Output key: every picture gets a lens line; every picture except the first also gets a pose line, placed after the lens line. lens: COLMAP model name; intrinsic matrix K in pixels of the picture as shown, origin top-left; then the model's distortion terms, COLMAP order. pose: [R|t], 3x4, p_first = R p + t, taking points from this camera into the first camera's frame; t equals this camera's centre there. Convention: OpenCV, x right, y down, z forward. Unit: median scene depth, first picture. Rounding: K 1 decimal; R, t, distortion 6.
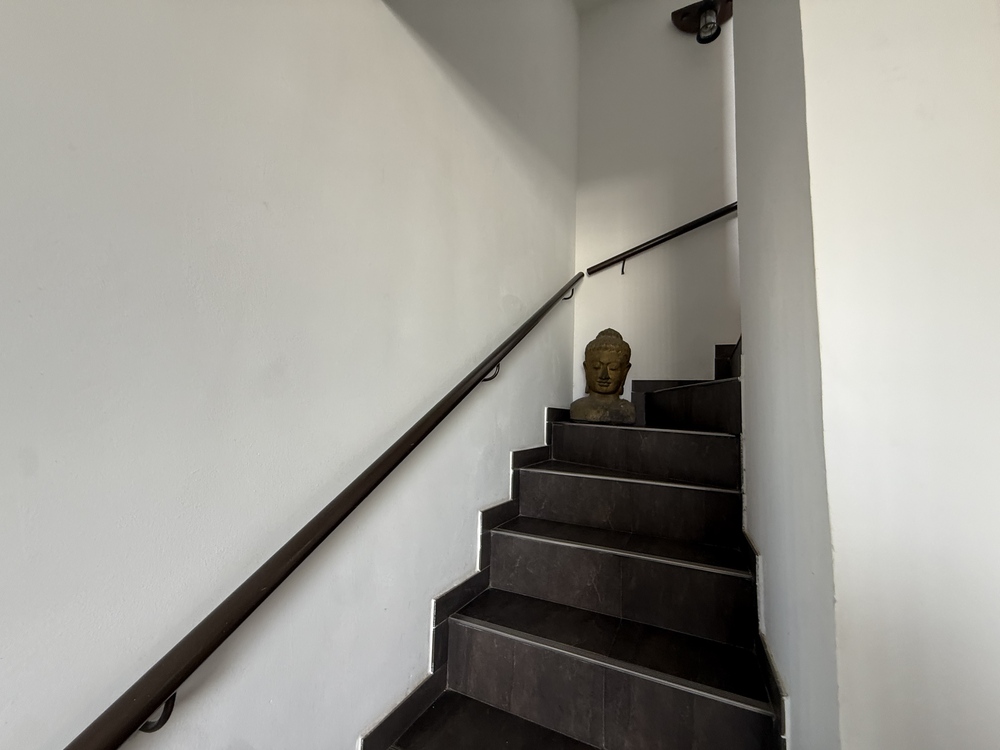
lens RADIAL K [[397.9, 0, 499.5], [0, 397.9, 375.1], [0, 0, 1]] dist [-0.001760, 0.000243]
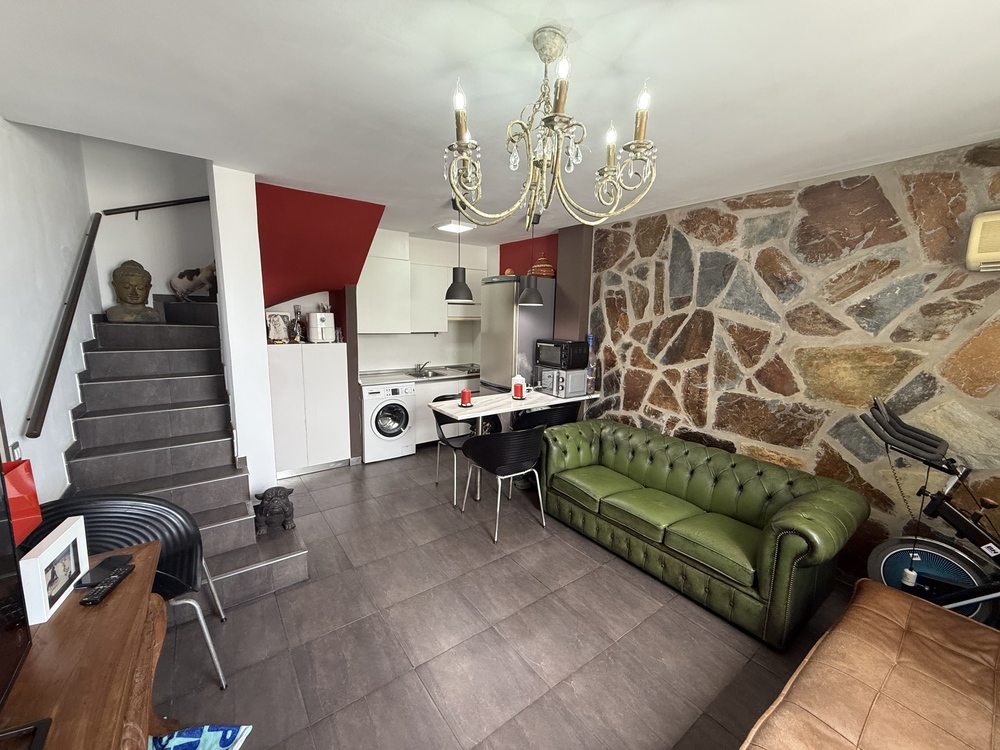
lens RADIAL K [[397.9, 0, 495.6], [0, 397.9, 374.4], [0, 0, 1]] dist [-0.001760, 0.000243]
pose [[0.468008, -0.156785, 0.869705, -0.495352], [-0.091052, 0.970344, 0.223925, -0.170754], [-0.879021, -0.183987, 0.439853, -1.039437]]
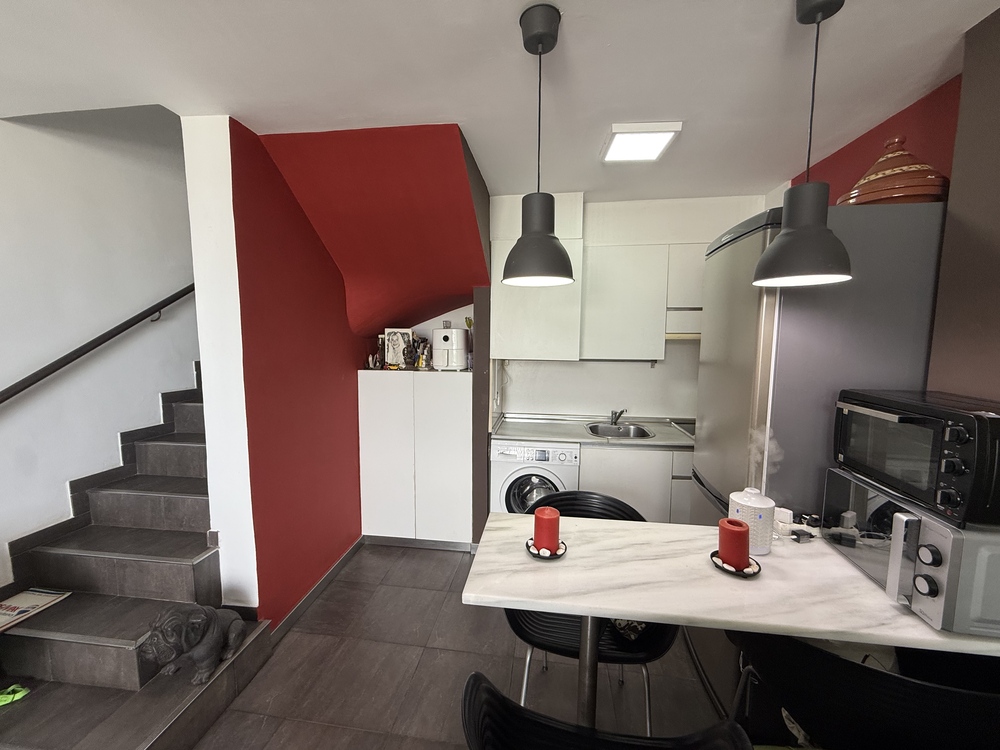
lens RADIAL K [[397.9, 0, 495.0], [0, 397.9, 376.3], [0, 0, 1]] dist [-0.001760, 0.000243]
pose [[0.950842, -0.061557, 0.303497, 0.561403], [-0.002370, 0.978570, 0.205903, -0.075014], [-0.309667, -0.196501, 0.930319, -0.756608]]
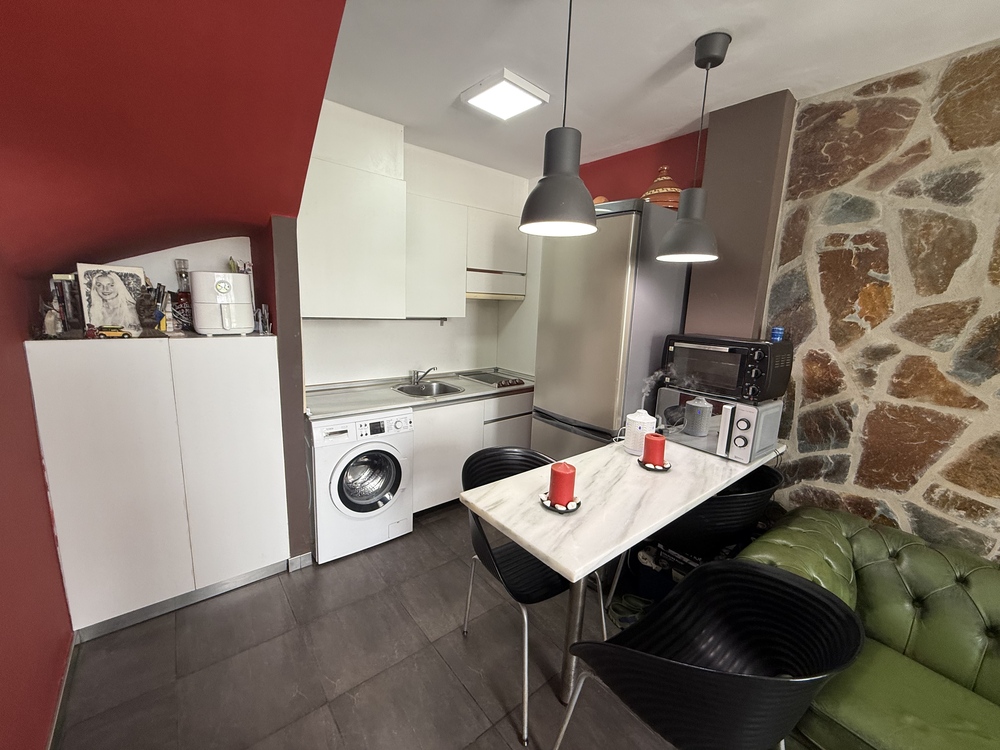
lens RADIAL K [[397.9, 0, 496.0], [0, 397.9, 375.9], [0, 0, 1]] dist [-0.001760, 0.000243]
pose [[0.426633, -0.181328, 0.886061, 0.248239], [-0.111990, 0.961565, 0.250701, -0.023563], [-0.897465, -0.206187, 0.389928, -0.371717]]
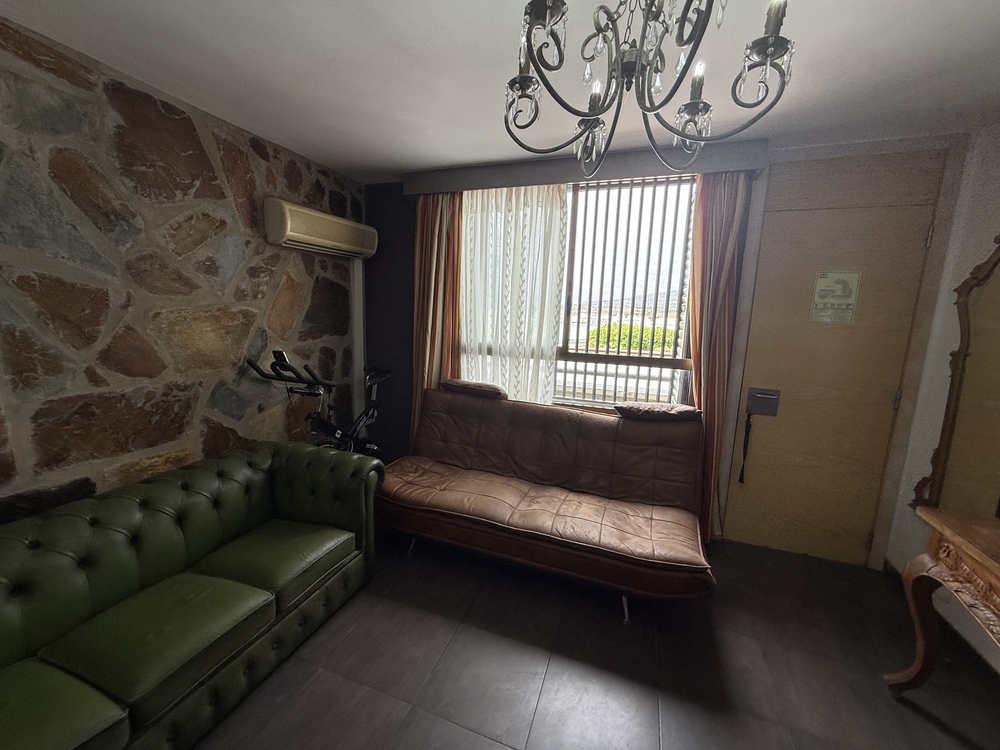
lens RADIAL K [[397.9, 0, 496.1], [0, 397.9, 373.7], [0, 0, 1]] dist [-0.001760, 0.000243]
pose [[-0.992444, -0.051714, -0.111266, 0.334066], [-0.057581, 0.997079, 0.050179, -0.007606], [0.108346, 0.056206, -0.992523, -0.286193]]
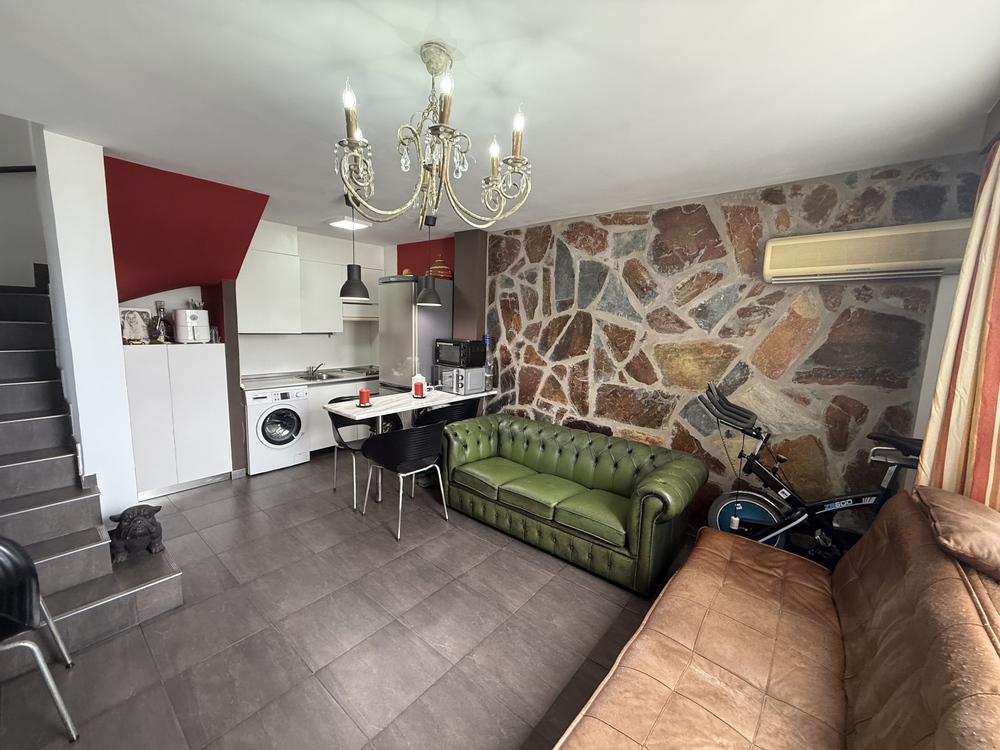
lens RADIAL K [[397.9, 0, 495.8], [0, 397.9, 374.2], [0, 0, 1]] dist [-0.001760, 0.000243]
pose [[0.240926, -0.155830, 0.957952, -0.538044], [-0.117668, 0.975055, 0.188206, -0.157855], [-0.963384, -0.158064, 0.216580, -1.072398]]
